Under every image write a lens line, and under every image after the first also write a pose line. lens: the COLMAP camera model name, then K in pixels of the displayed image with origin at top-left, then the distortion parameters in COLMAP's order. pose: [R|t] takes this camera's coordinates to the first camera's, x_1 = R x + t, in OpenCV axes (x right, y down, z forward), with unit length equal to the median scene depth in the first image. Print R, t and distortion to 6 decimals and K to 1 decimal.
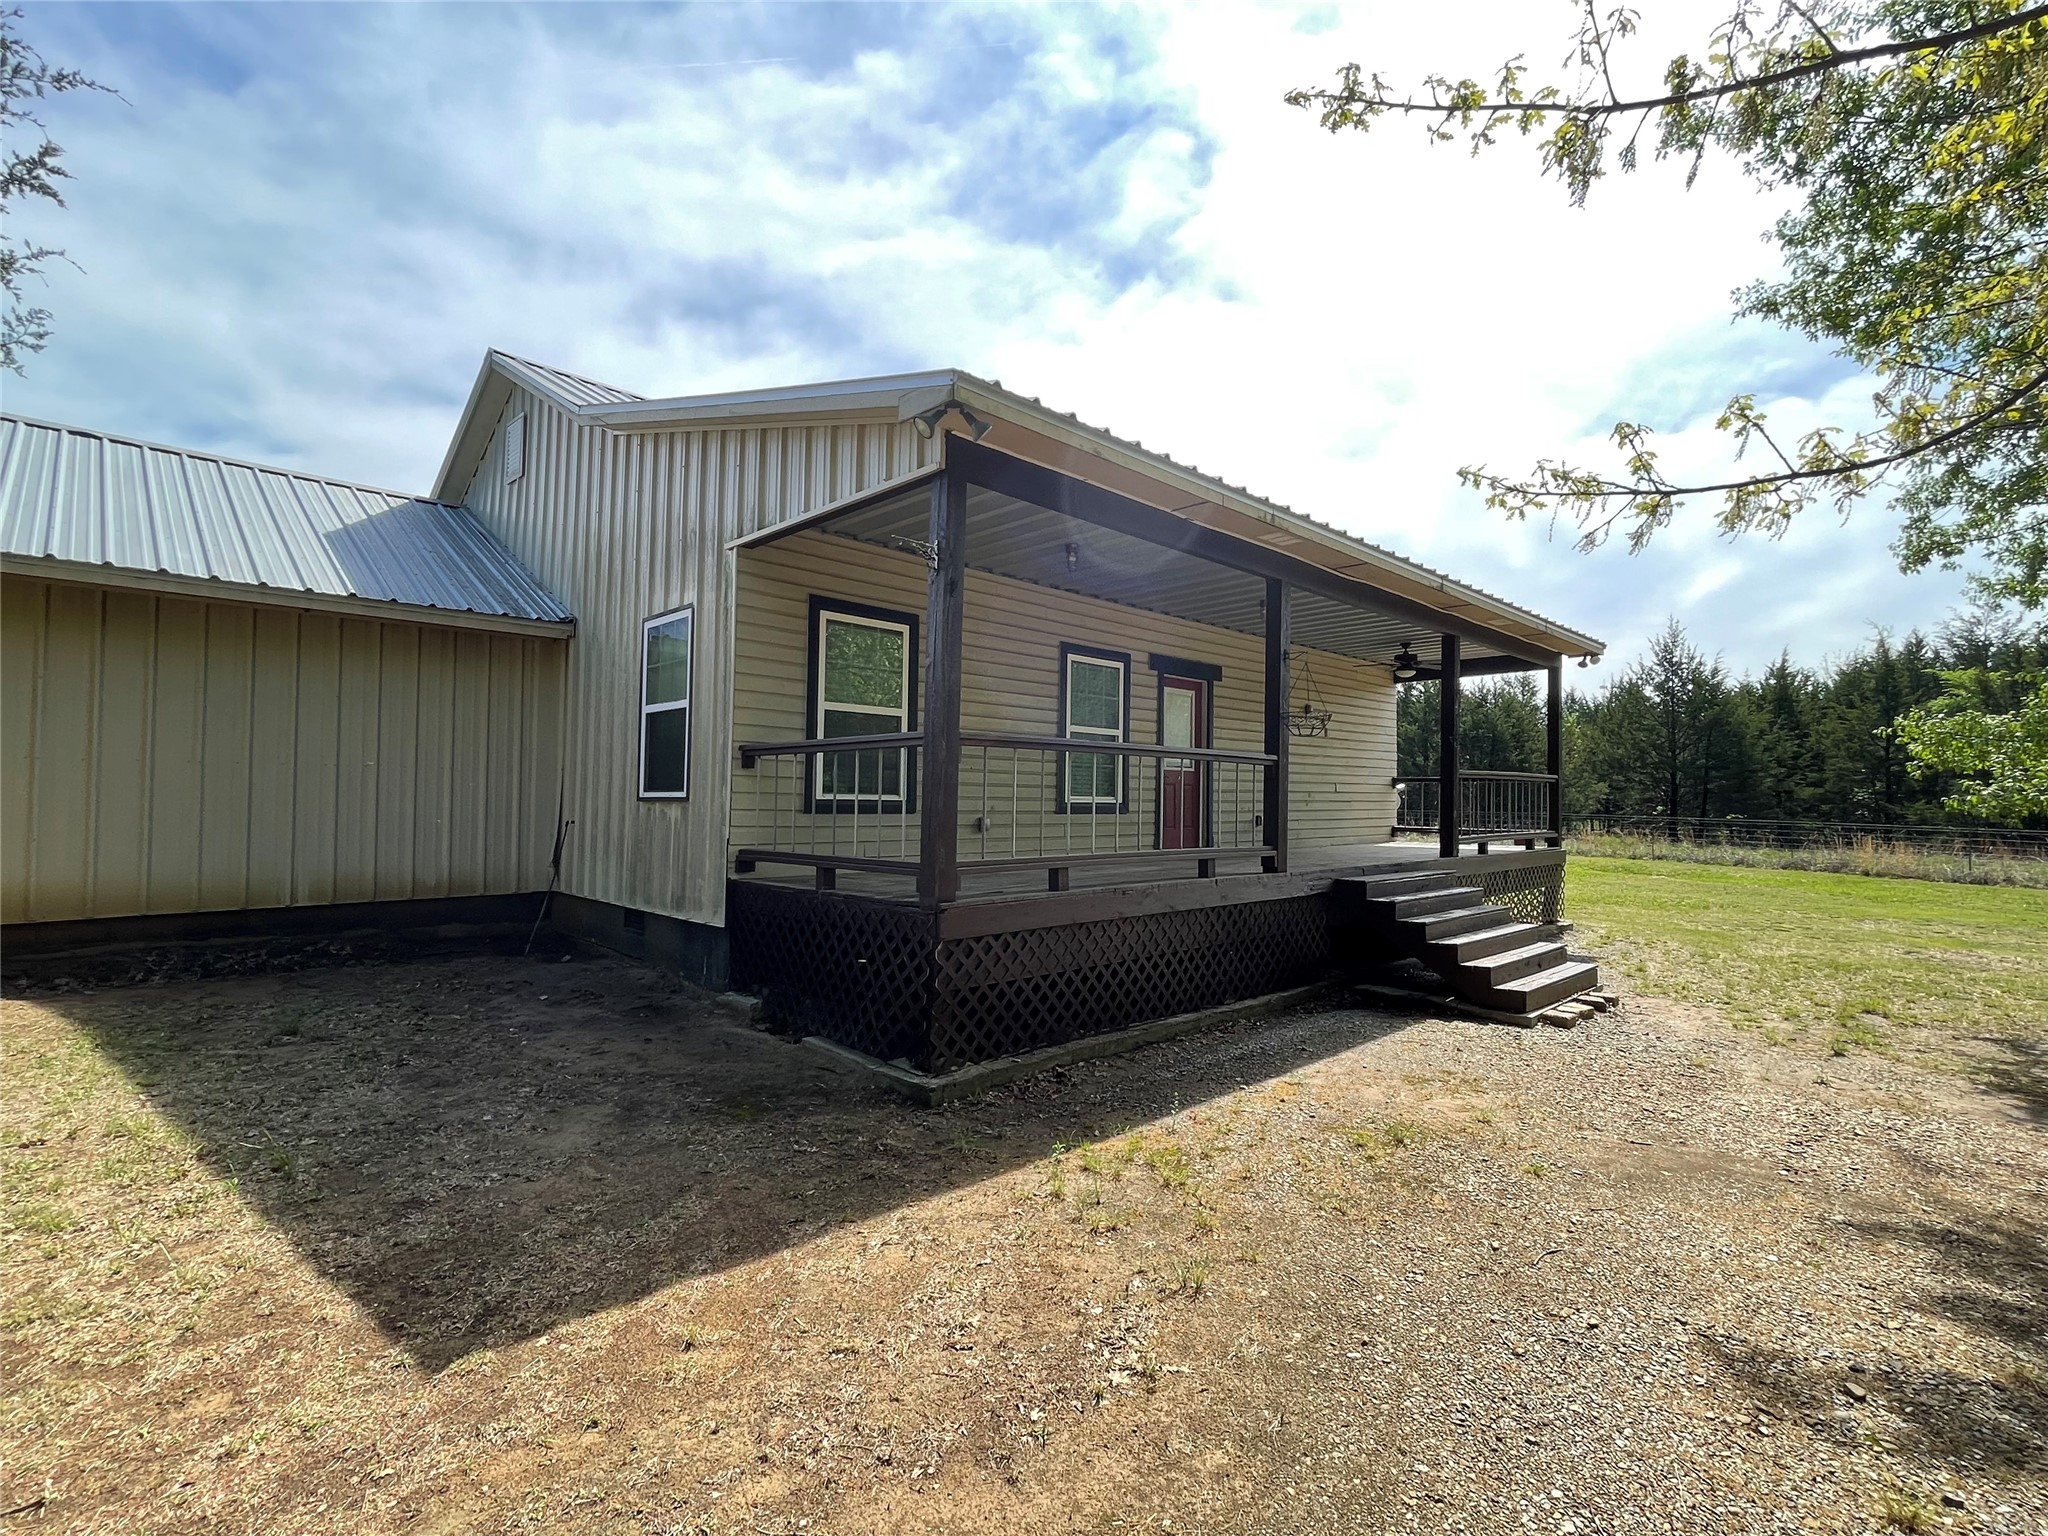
lens RADIAL K [[960.8, 0, 1035.2], [0, 960.8, 780.8], [0, 0, 1]] dist [0.000875, 0.000092]
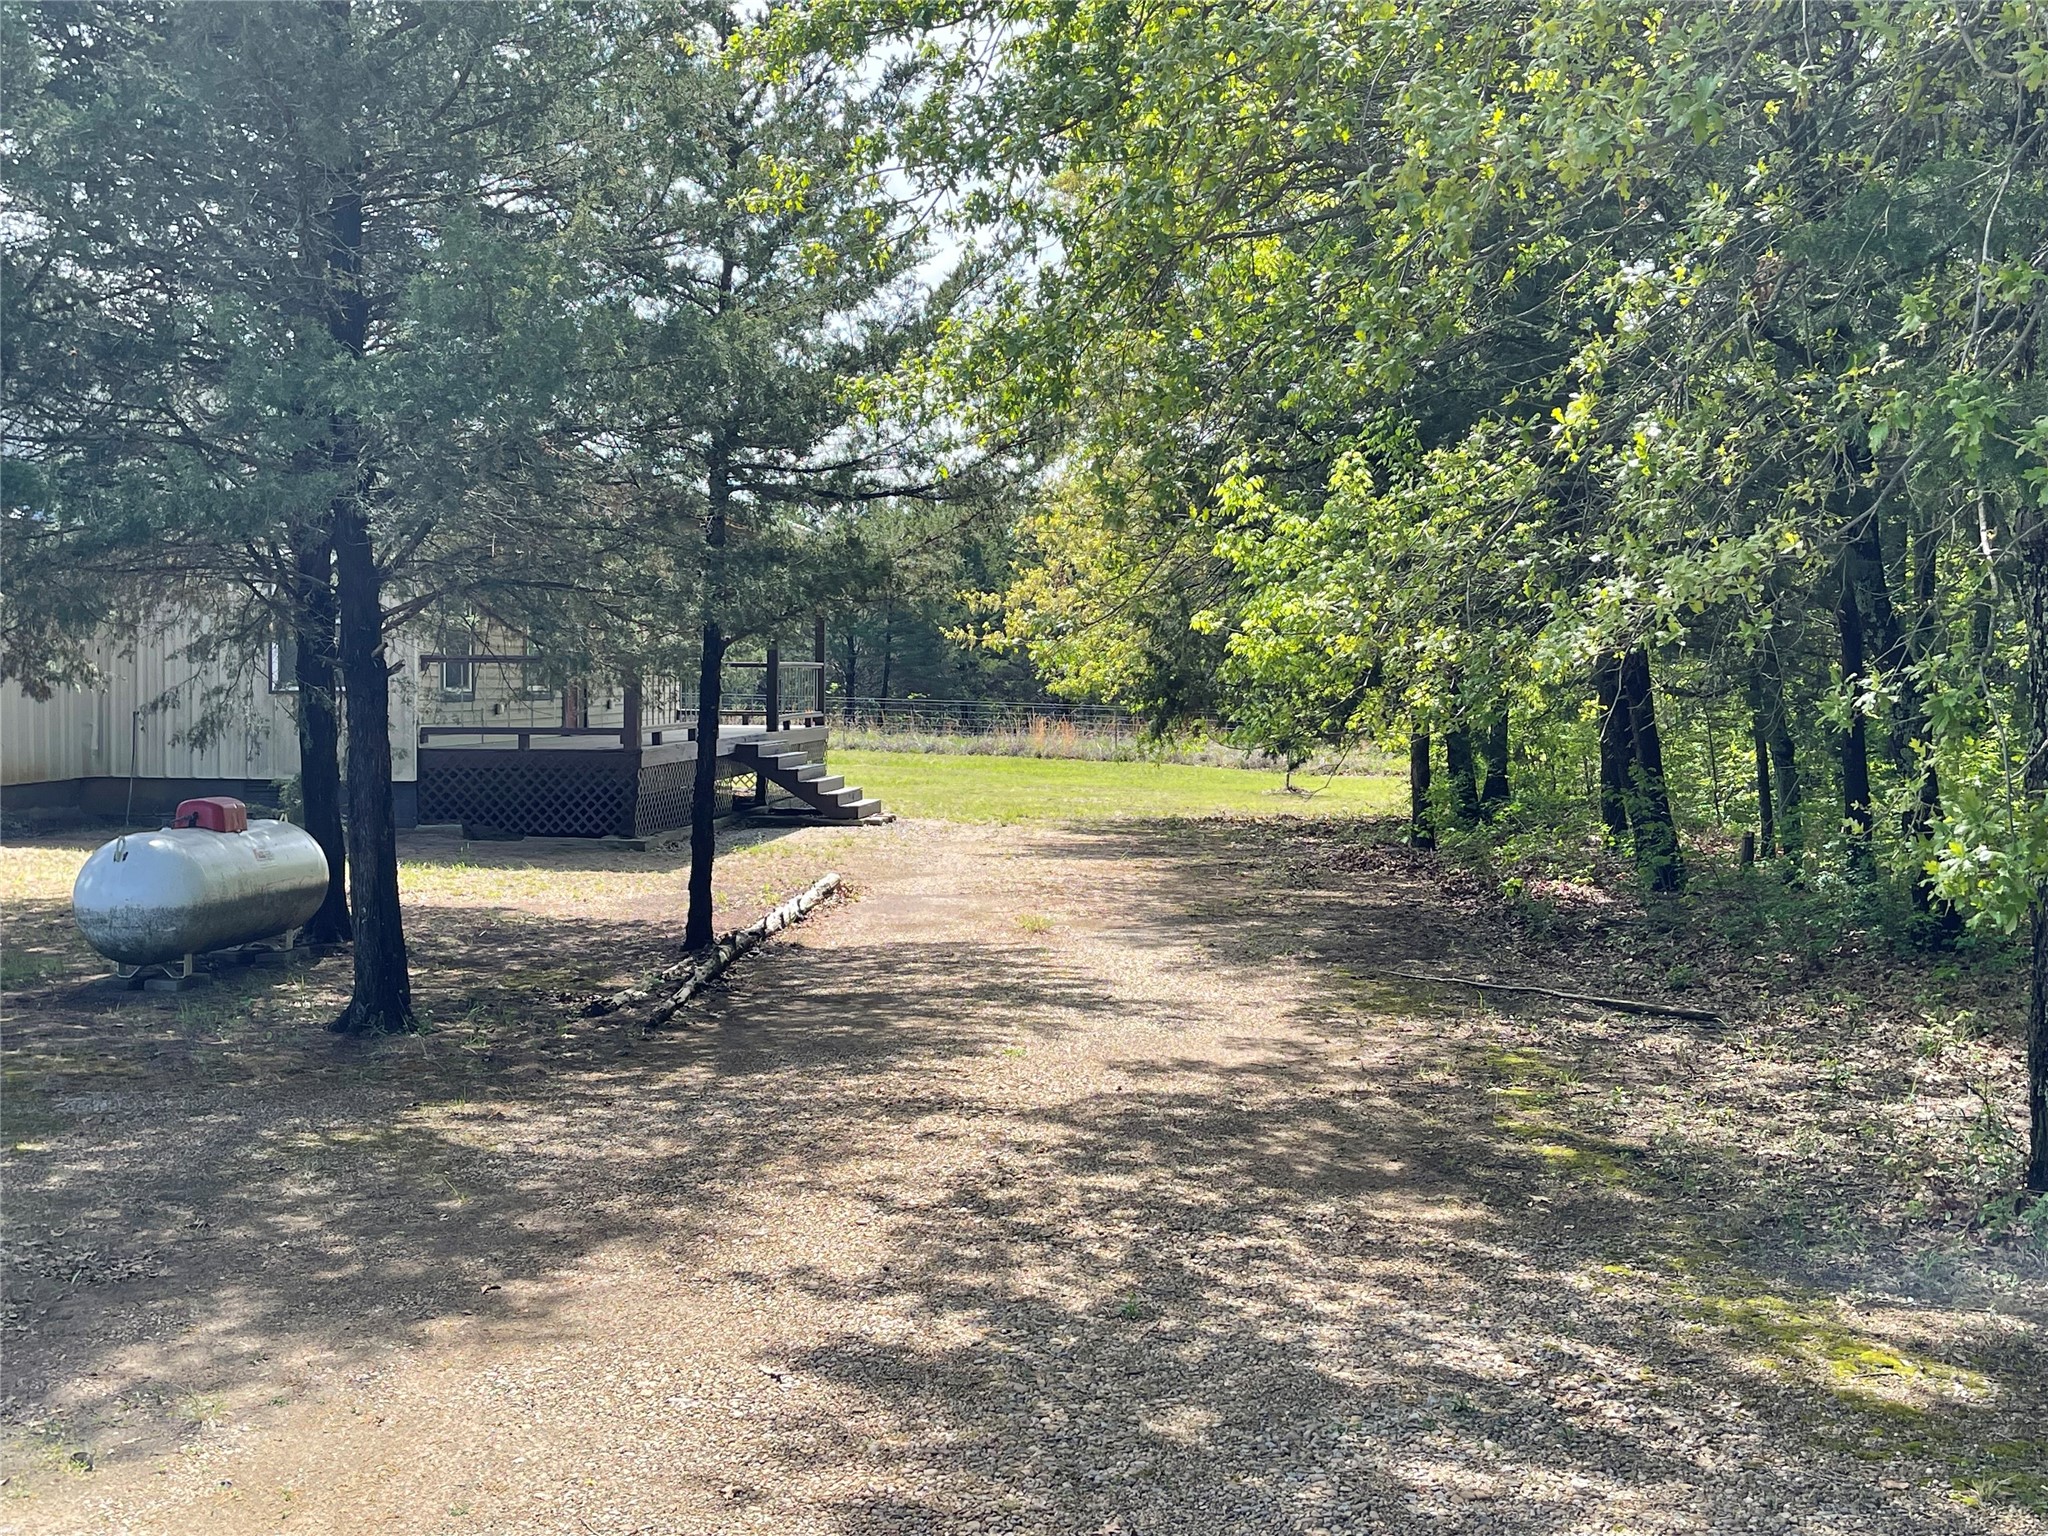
lens RADIAL K [[2092.7, 0, 1024.0], [0, 2092.7, 768.0], [0, 0, 1]] dist [0.003180, 0.000986]
pose [[0.770177, -0.027463, 0.637238, -1.113443], [-0.017590, 0.997778, 0.064261, -0.059594], [-0.637587, -0.060701, 0.767983, -1.387465]]
